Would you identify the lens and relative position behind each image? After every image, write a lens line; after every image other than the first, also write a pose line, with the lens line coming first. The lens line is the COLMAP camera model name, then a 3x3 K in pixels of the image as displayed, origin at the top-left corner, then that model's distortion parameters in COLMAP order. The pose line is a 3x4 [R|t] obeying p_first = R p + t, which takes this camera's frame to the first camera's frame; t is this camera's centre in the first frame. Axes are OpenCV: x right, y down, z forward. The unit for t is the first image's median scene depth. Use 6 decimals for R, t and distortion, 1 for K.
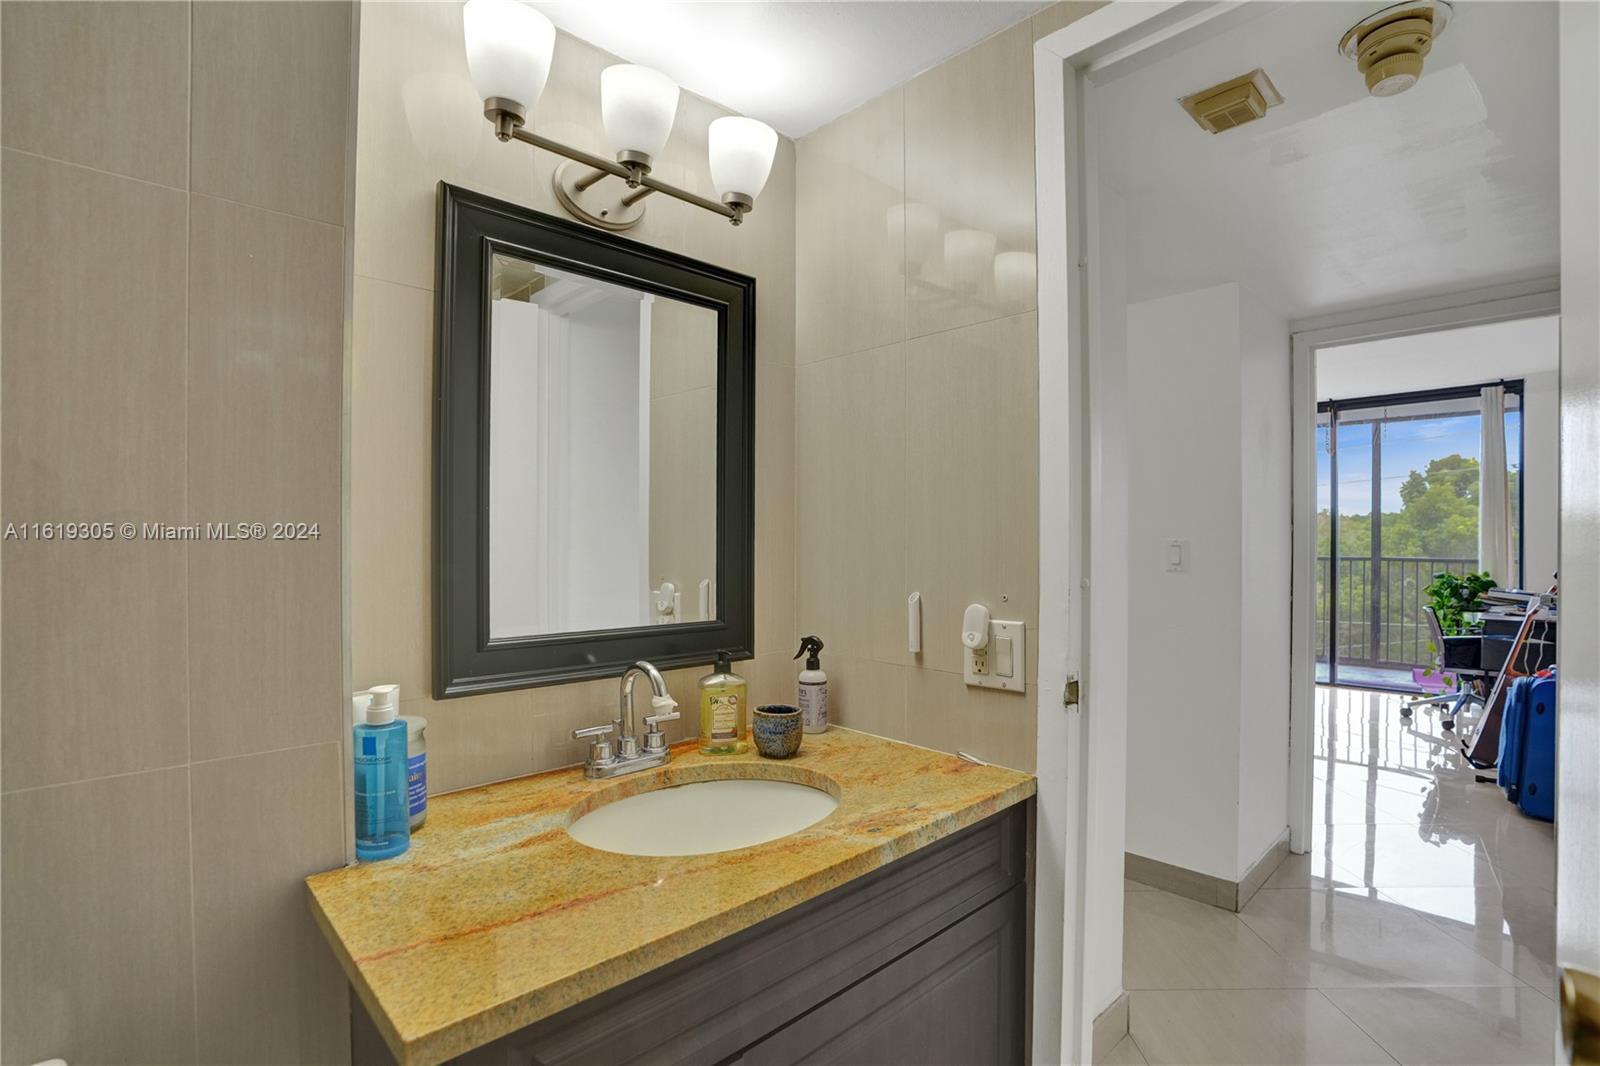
lens RADIAL K [[807.9, 0, 801.0], [0, 807.9, 541.6], [0, 0, 1]] dist [-0.091485, 0.054233]
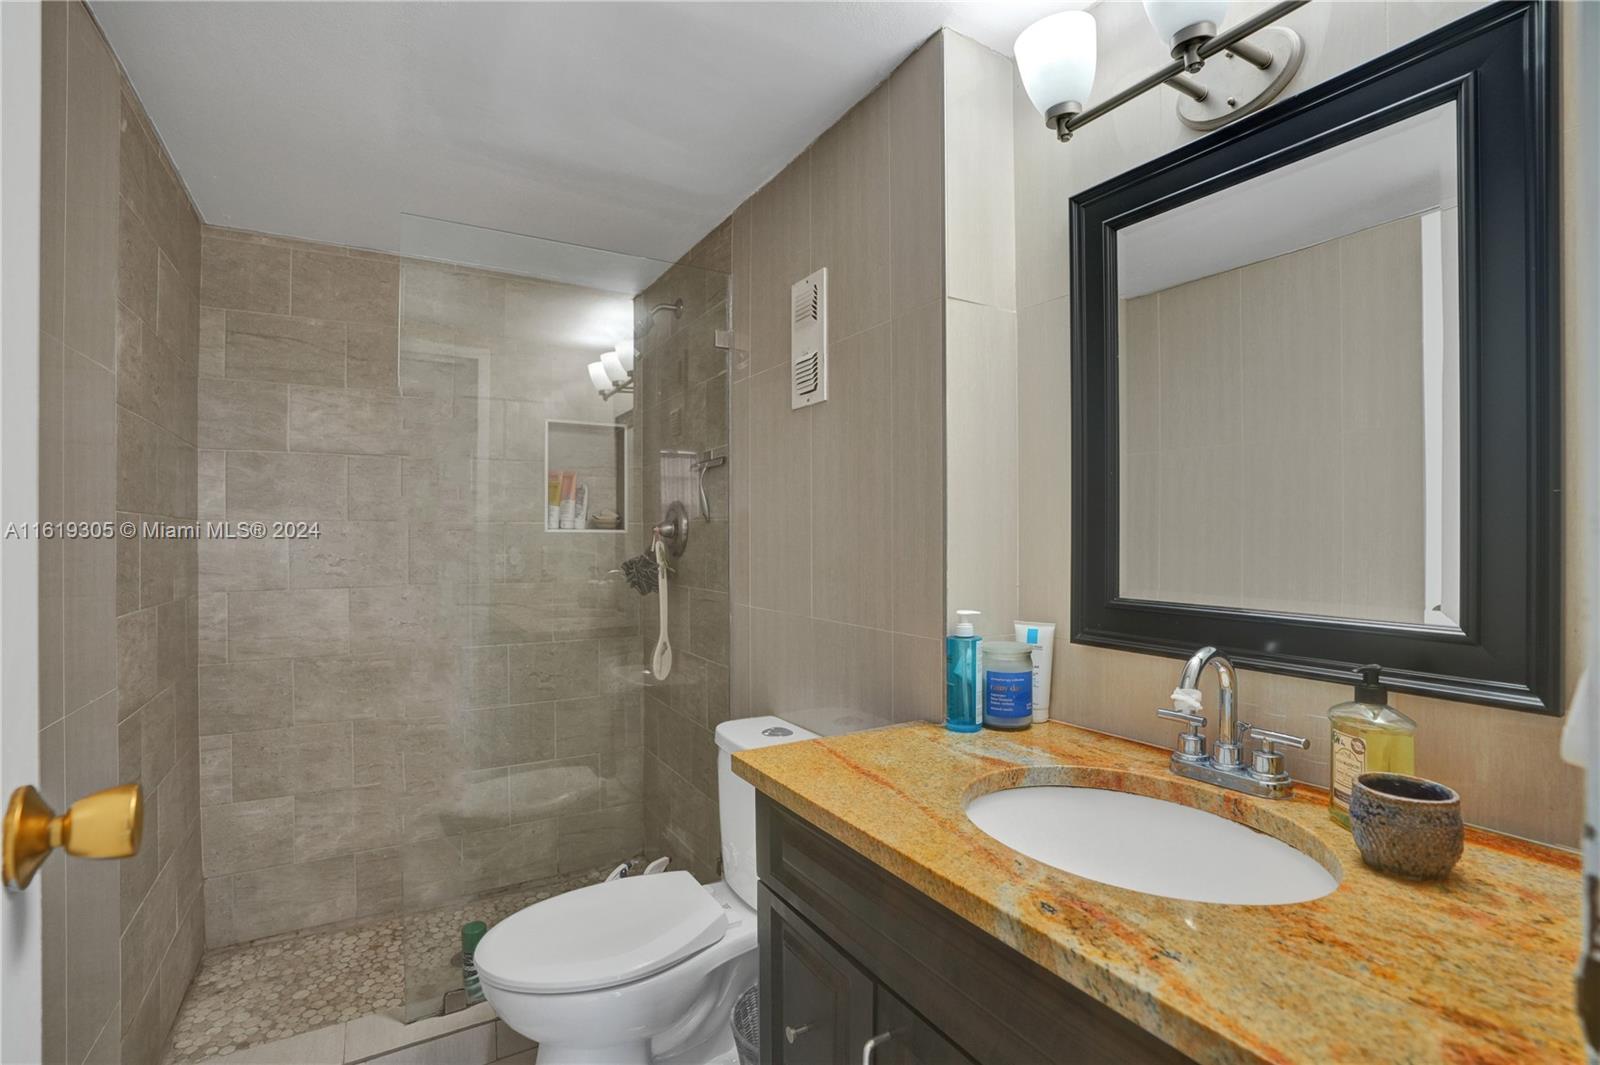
lens RADIAL K [[736.0, 0, 791.6], [0, 736.0, 534.5], [0, 0, 1]] dist [-0.018971, 0.000681]
pose [[-0.254458, -0.000596, -0.967084, 0.780195], [0.000296, 1.000000, -0.000695, 0.044927], [0.967084, -0.000463, -0.254457, 0.984298]]
